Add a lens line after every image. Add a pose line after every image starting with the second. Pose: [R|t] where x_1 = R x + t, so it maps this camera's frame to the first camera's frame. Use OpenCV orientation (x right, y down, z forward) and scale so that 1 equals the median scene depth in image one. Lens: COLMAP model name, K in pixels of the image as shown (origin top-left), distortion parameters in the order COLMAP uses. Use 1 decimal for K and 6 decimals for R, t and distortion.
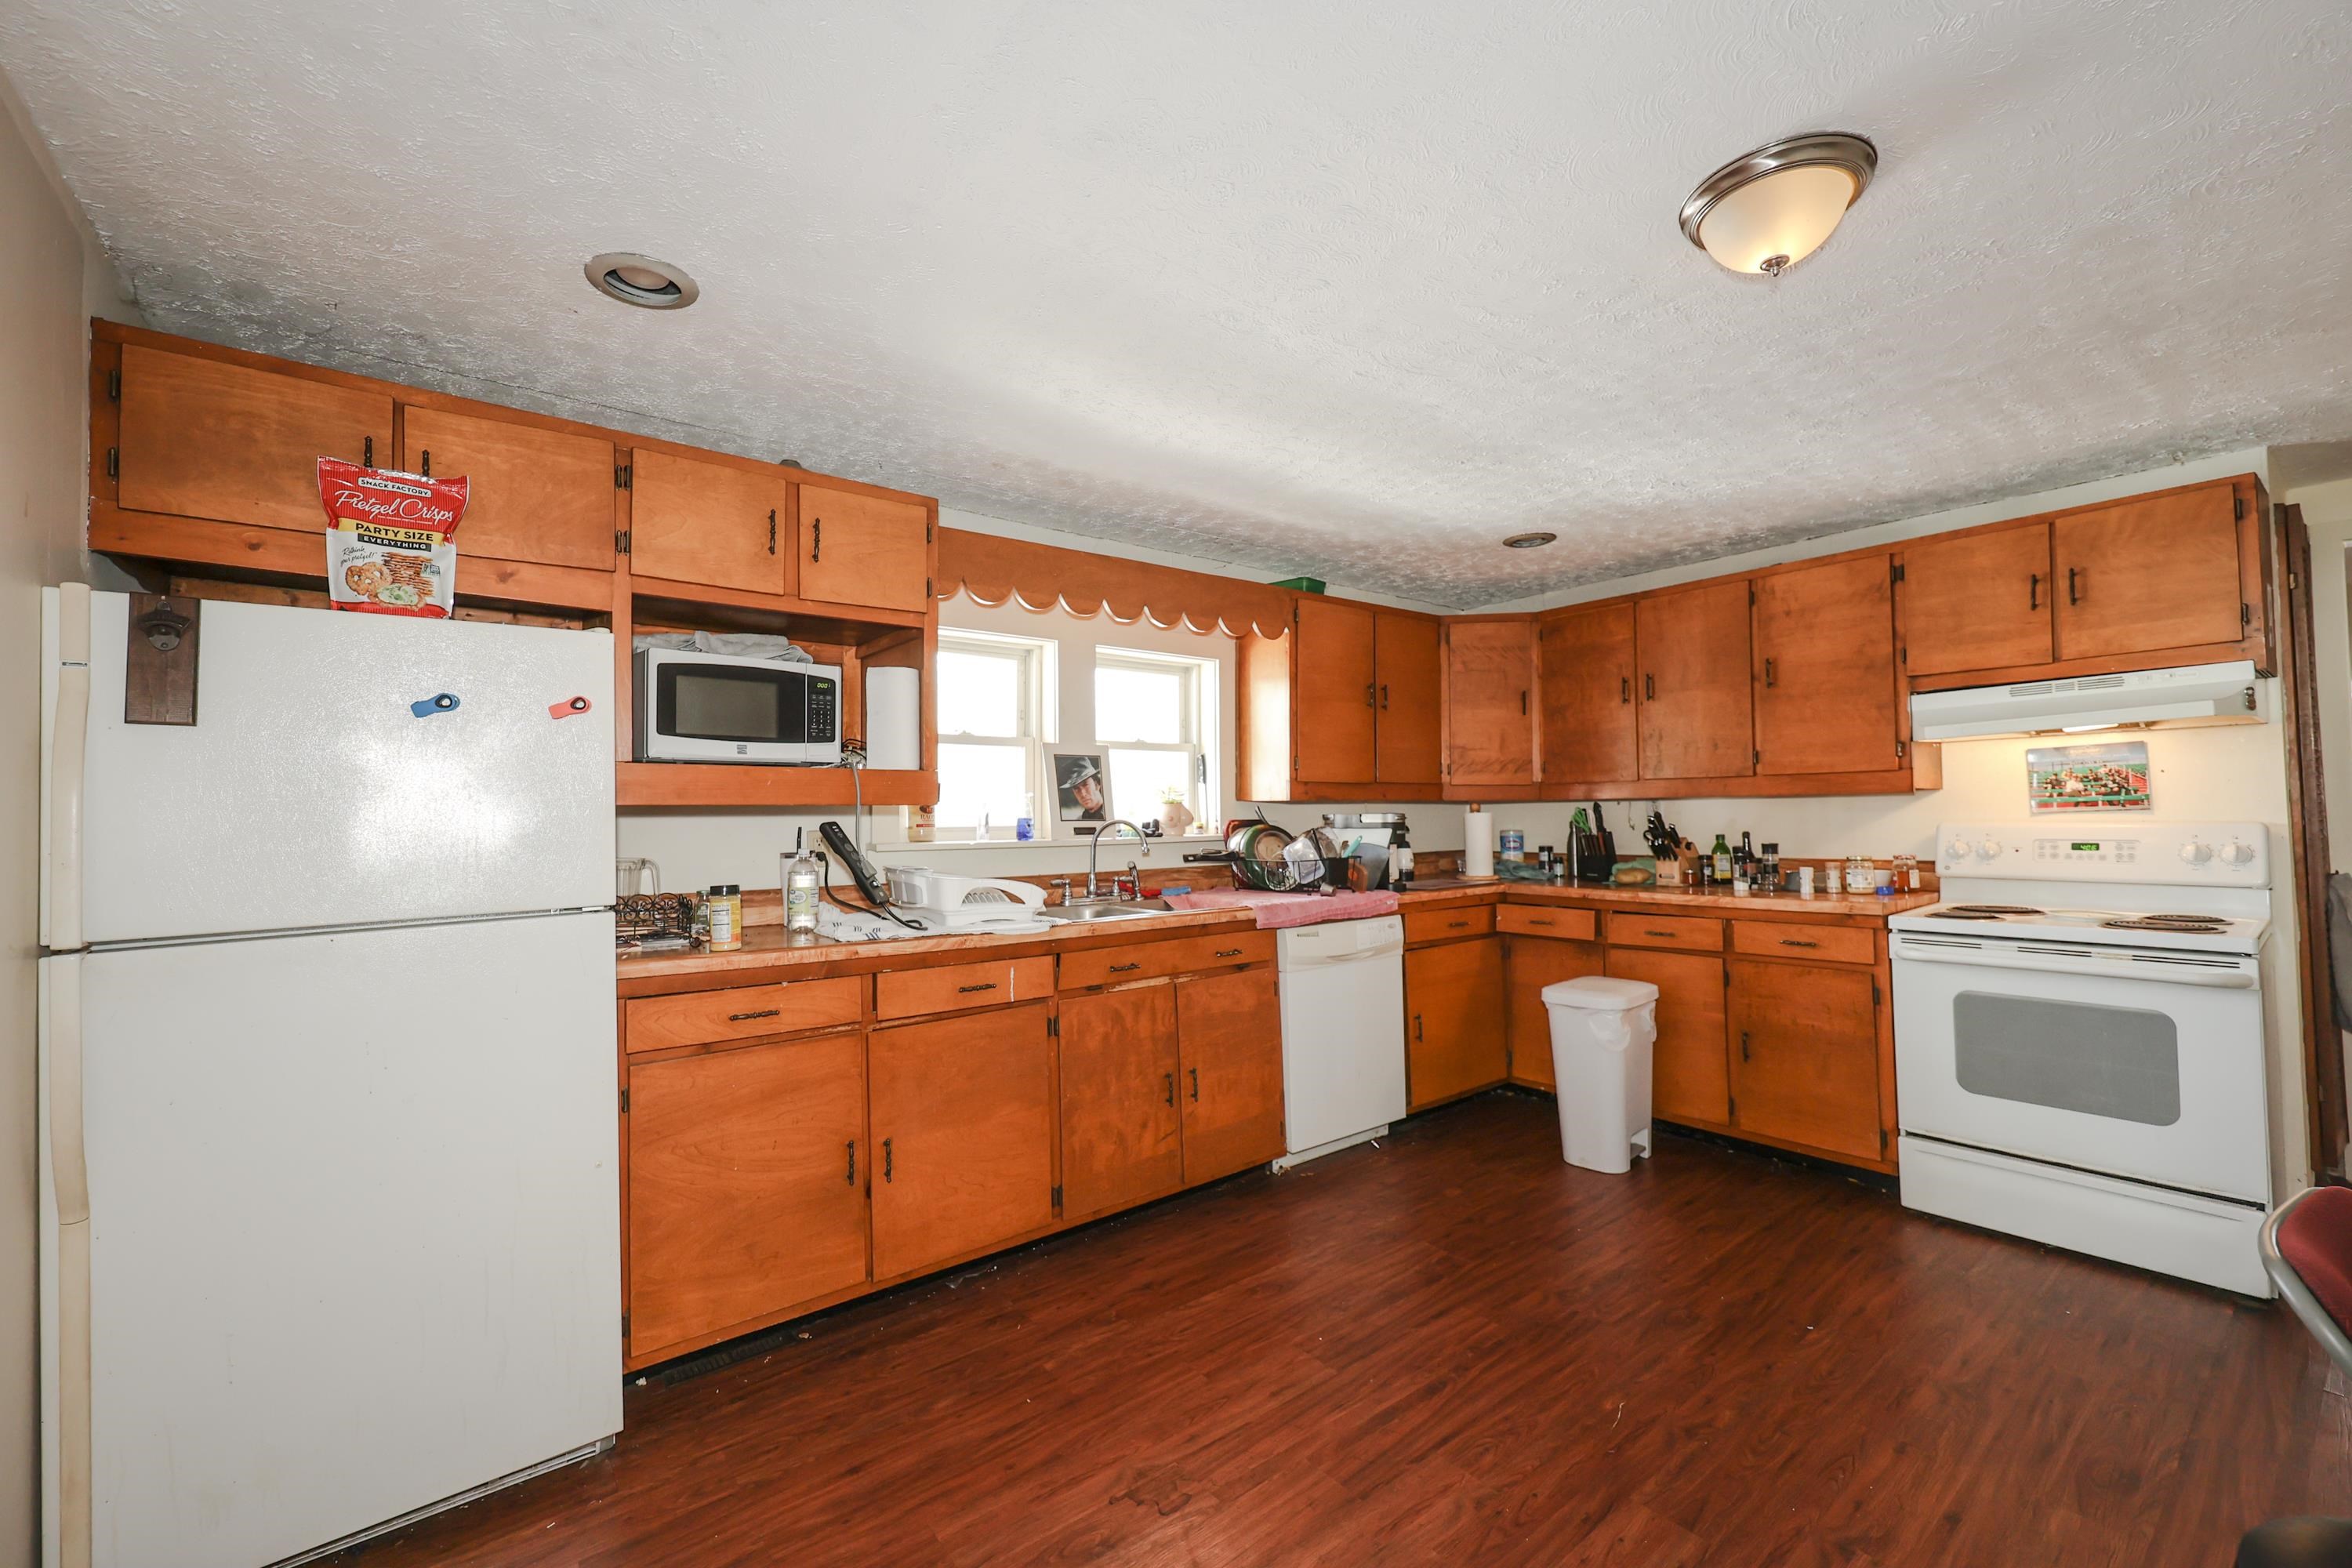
lens RADIAL K [[959.6, 0, 1186.6], [0, 959.6, 786.8], [0, 0, 1]] dist [0.000181, -0.000163]
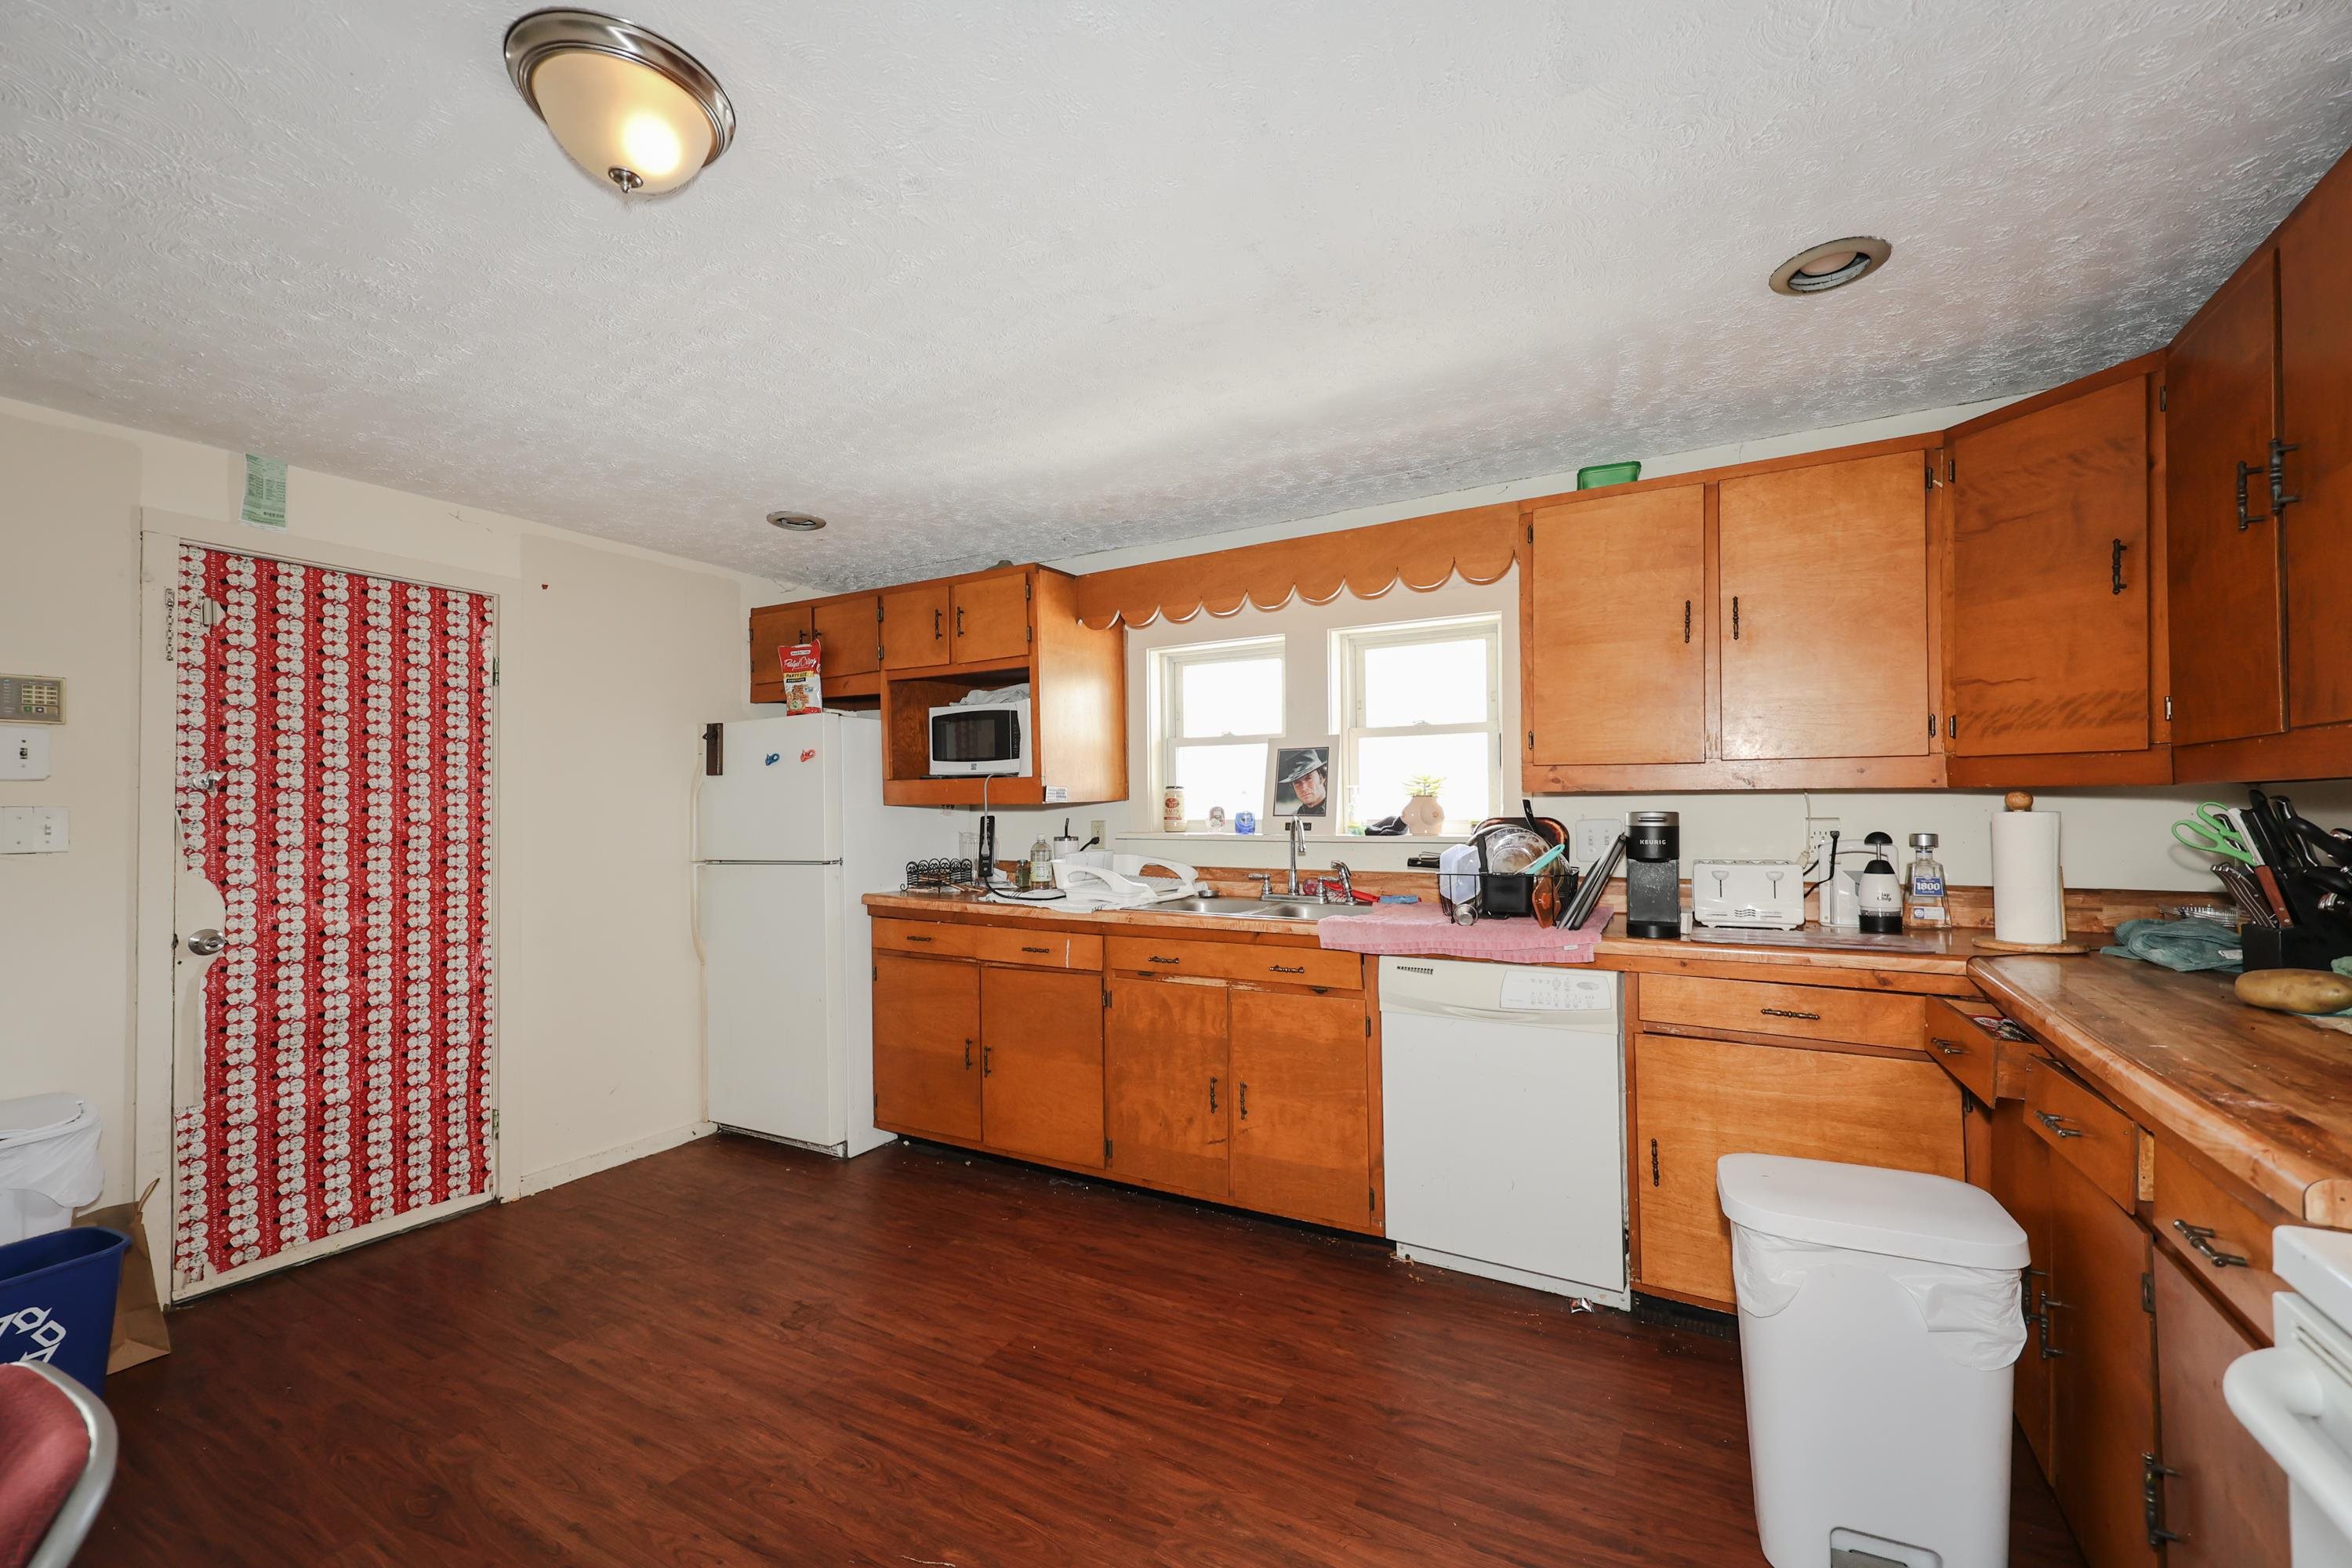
lens RADIAL K [[959.6, 0, 1186.6], [0, 959.6, 786.8], [0, 0, 1]] dist [0.000181, -0.000163]
pose [[0.369390, -0.008371, -0.929237, 0.881403], [0.033054, 0.999445, 0.004136, -0.002095], [0.928687, -0.032243, 0.369461, 0.625747]]
